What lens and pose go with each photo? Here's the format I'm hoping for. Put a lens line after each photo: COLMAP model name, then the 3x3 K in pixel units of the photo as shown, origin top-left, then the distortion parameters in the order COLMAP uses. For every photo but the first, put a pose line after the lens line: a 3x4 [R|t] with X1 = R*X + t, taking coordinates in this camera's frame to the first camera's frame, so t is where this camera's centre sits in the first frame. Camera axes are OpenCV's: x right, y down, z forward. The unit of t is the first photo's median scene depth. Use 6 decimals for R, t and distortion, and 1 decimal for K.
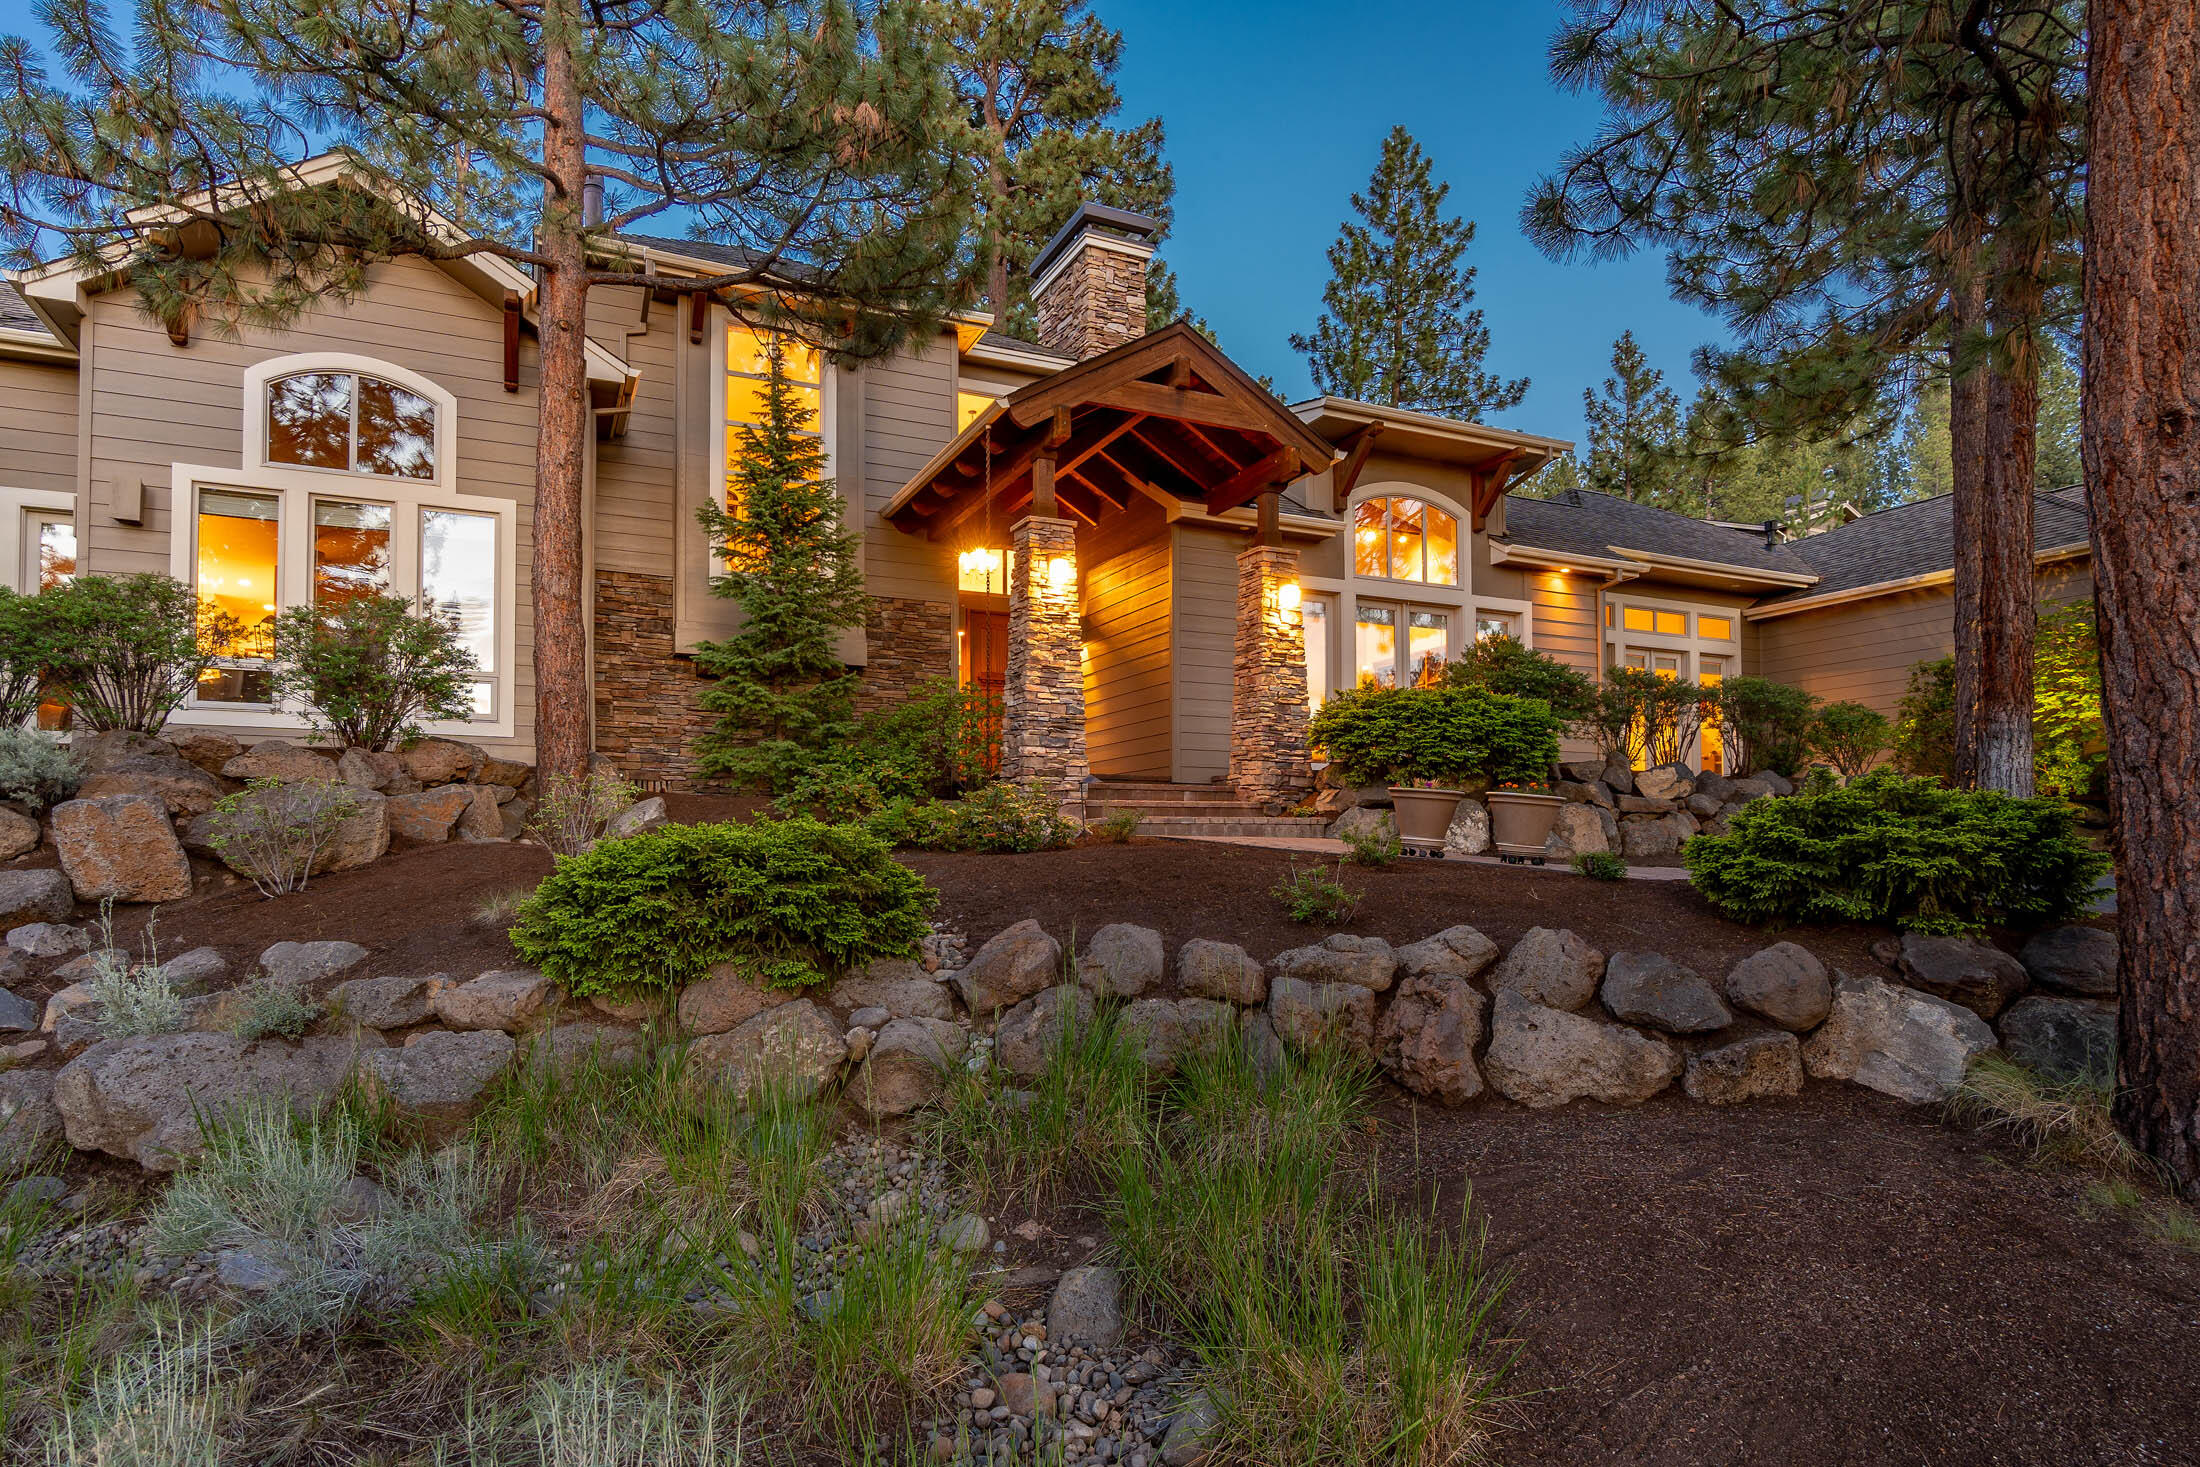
lens RADIAL K [[1225.1, 0, 1101.3], [0, 1225.1, 828.1], [0, 0, 1]] dist [-0.026257, 0.001183]
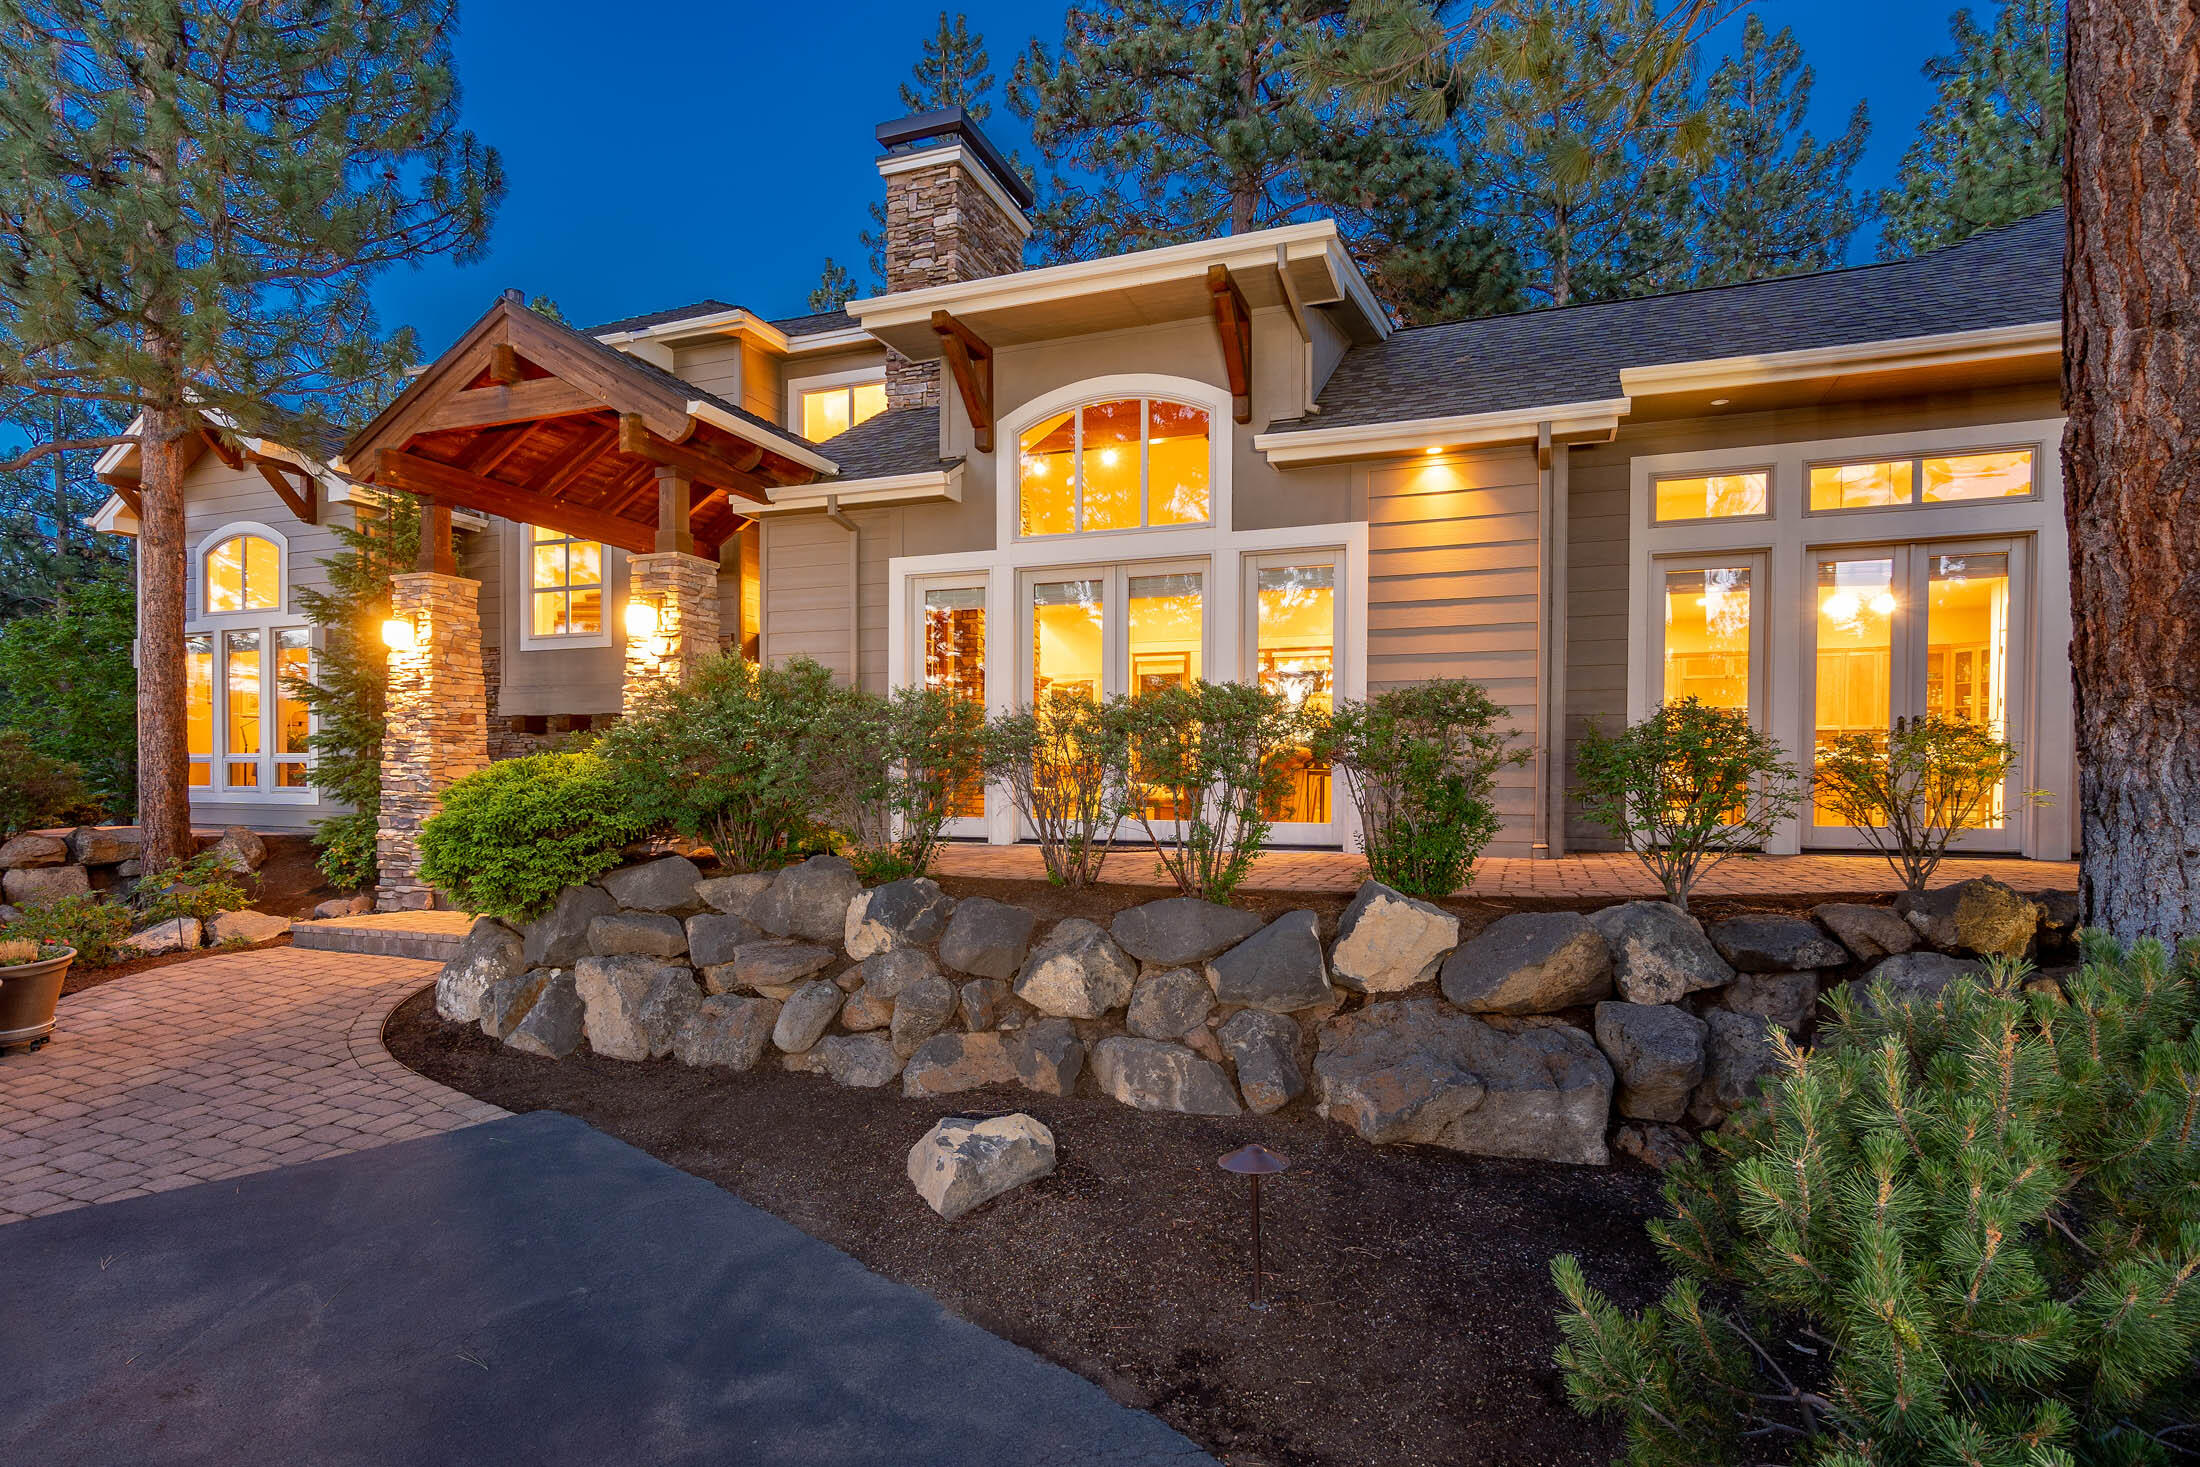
lens RADIAL K [[1161.3, 0, 1094.5], [0, 1161.3, 801.8], [0, 0, 1]] dist [-0.028602, -0.000730]
pose [[0.690757, 0.015366, -0.722924, 0.923664], [0.007208, 0.999578, 0.028134, -0.105682], [0.723051, -0.024644, 0.690355, 0.776889]]
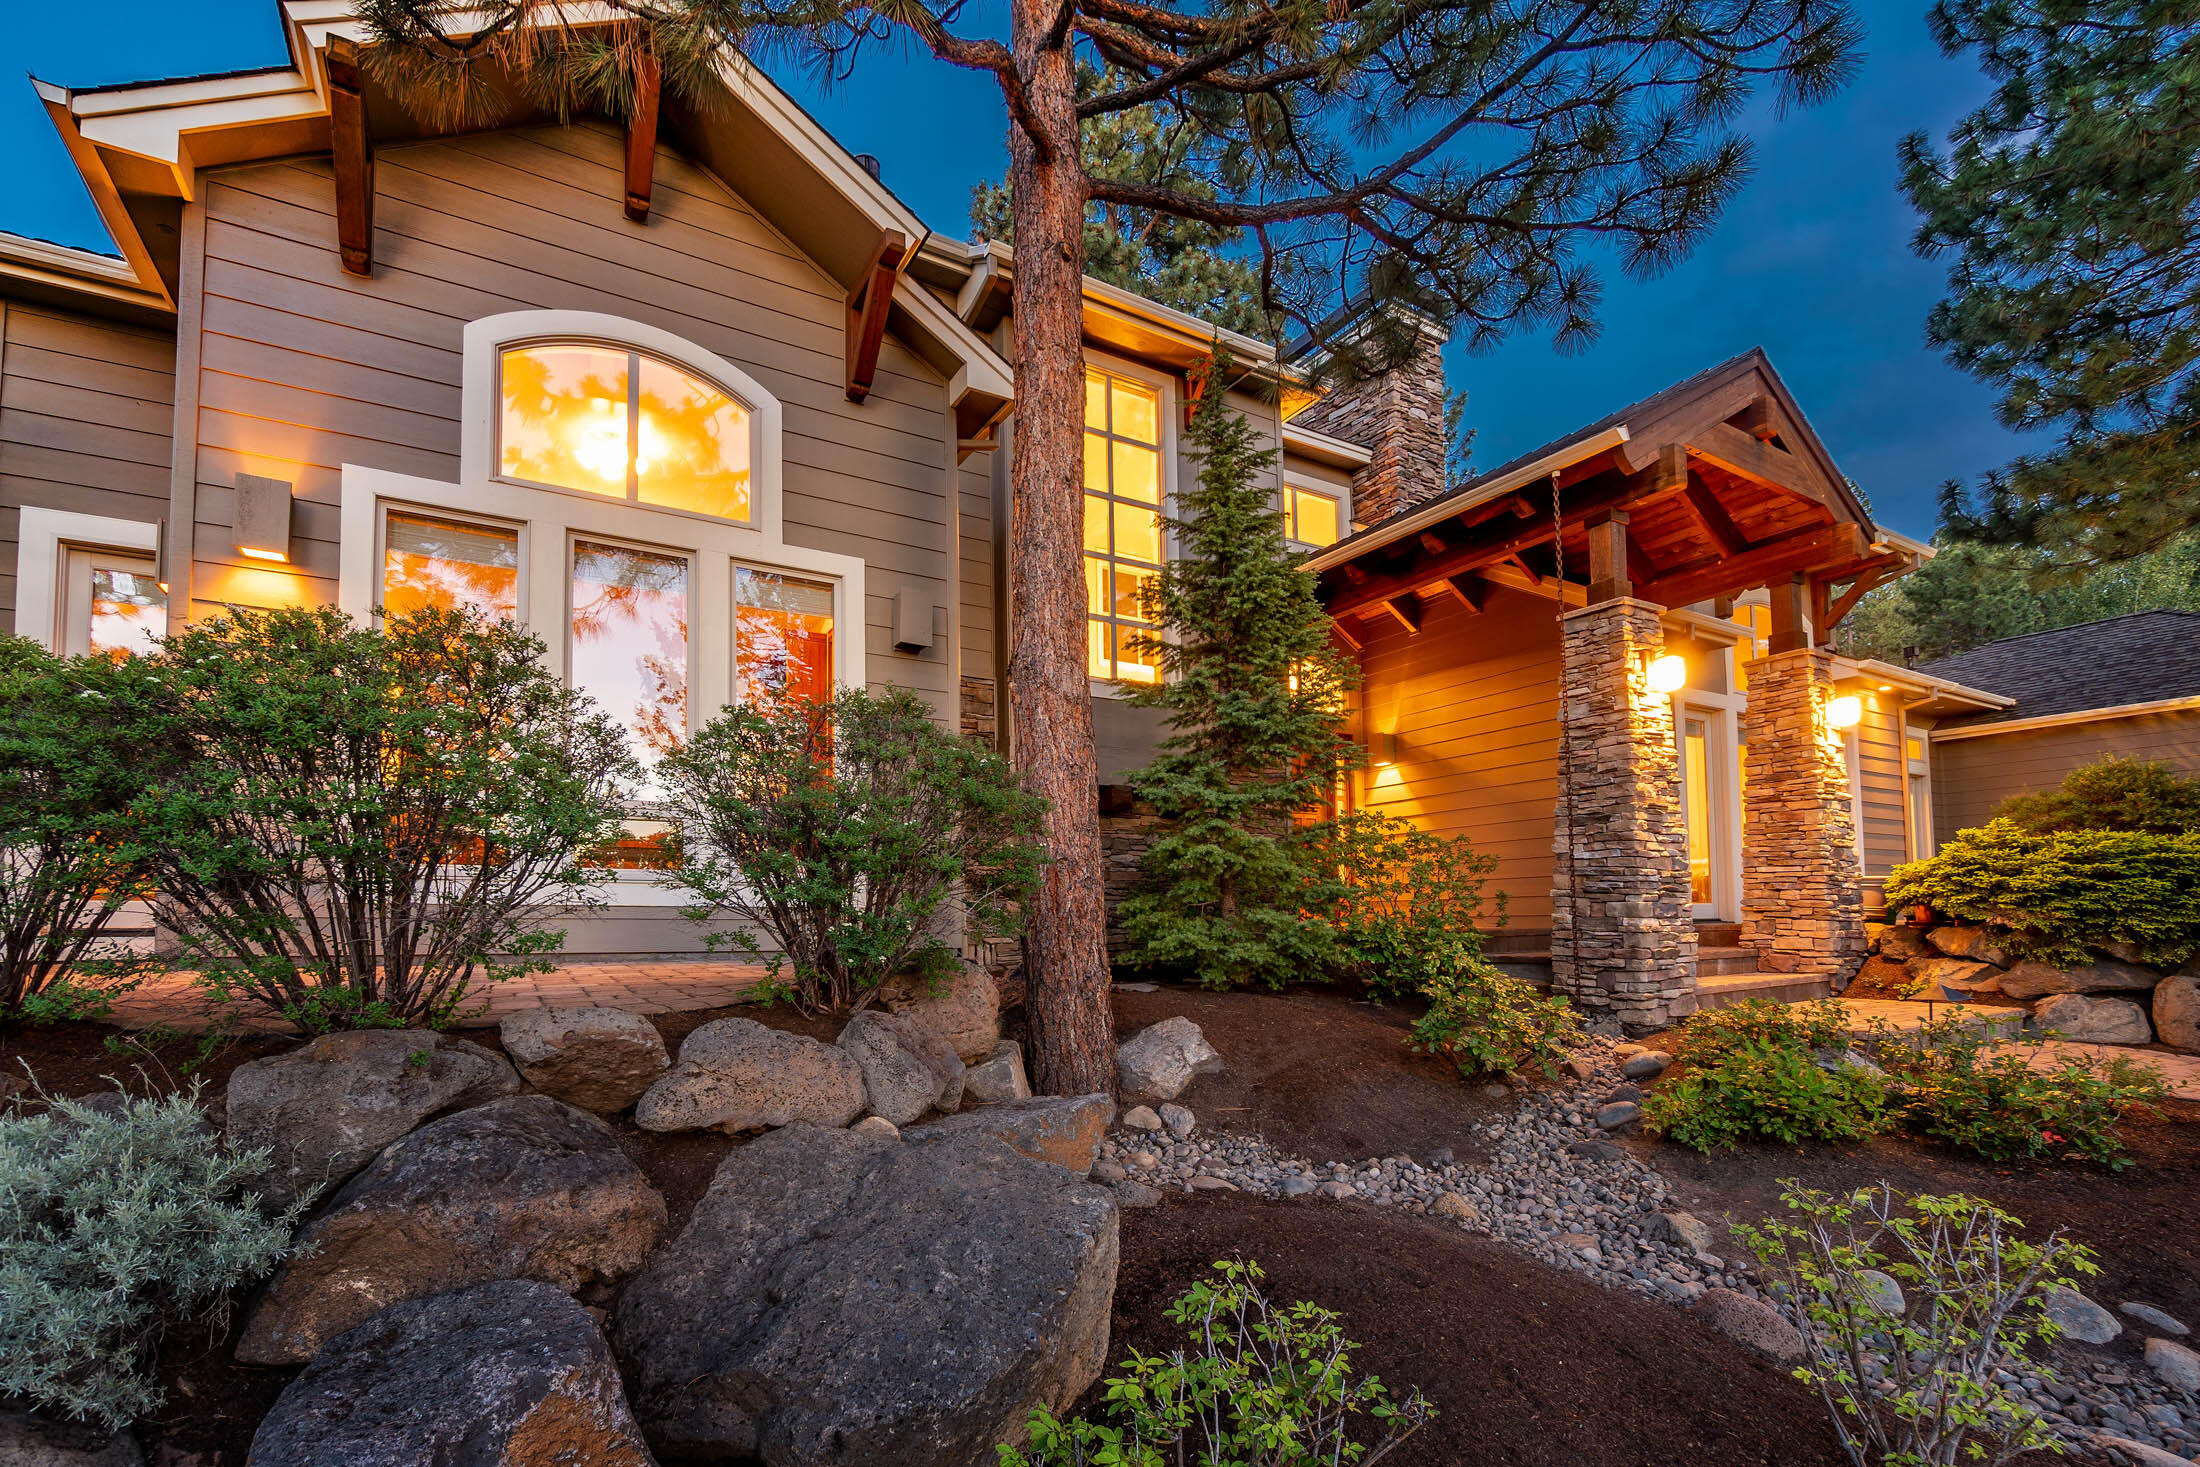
lens RADIAL K [[1003.3, 0, 1136.1], [0, 1003.3, 883.2], [0, 0, 1]] dist [0.001736, -0.023035]
pose [[0.993783, -0.014328, 0.110407, -0.408278], [0.017275, 0.999518, -0.025781, -0.075735], [-0.109985, 0.027528, 0.993552, 0.446686]]
